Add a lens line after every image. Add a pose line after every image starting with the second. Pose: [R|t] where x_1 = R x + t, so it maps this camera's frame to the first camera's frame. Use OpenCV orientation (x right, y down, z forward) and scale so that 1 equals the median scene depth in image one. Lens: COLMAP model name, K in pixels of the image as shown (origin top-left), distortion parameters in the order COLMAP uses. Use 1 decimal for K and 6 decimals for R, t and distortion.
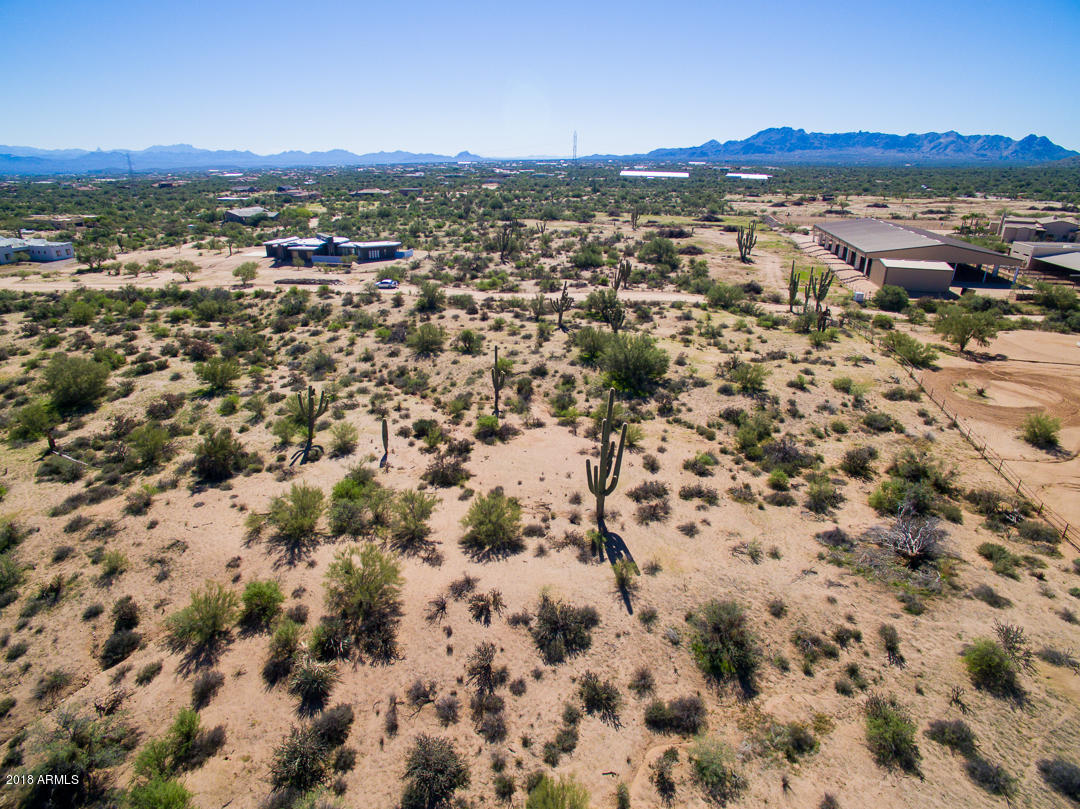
lens RADIAL K [[640.3, 0, 540.0], [0, 640.3, 404.5], [0, 0, 1]] dist [-0.119334, 0.083029]
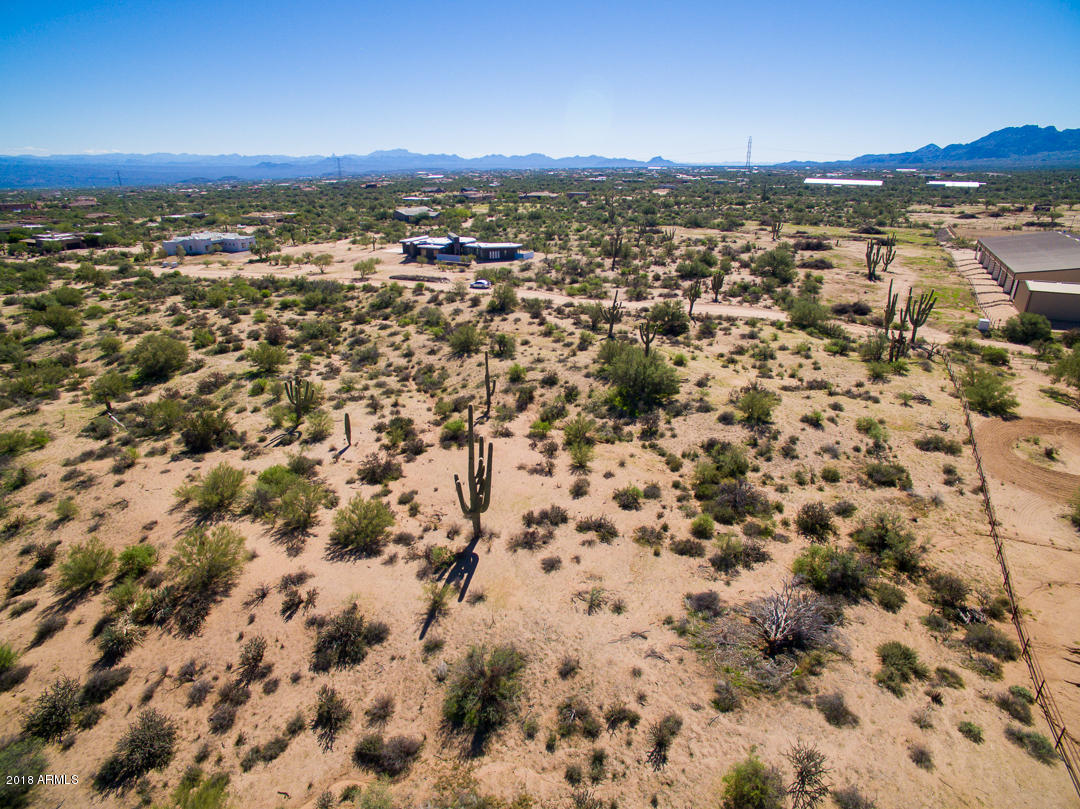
lens RADIAL K [[640.3, 0, 540.0], [0, 640.3, 404.5], [0, 0, 1]] dist [-0.119334, 0.083029]
pose [[0.958828, 0.093341, -0.268209, 0.250477], [-0.095223, 0.995438, 0.006015, -0.020095], [0.267547, 0.019773, 0.963342, 0.060280]]
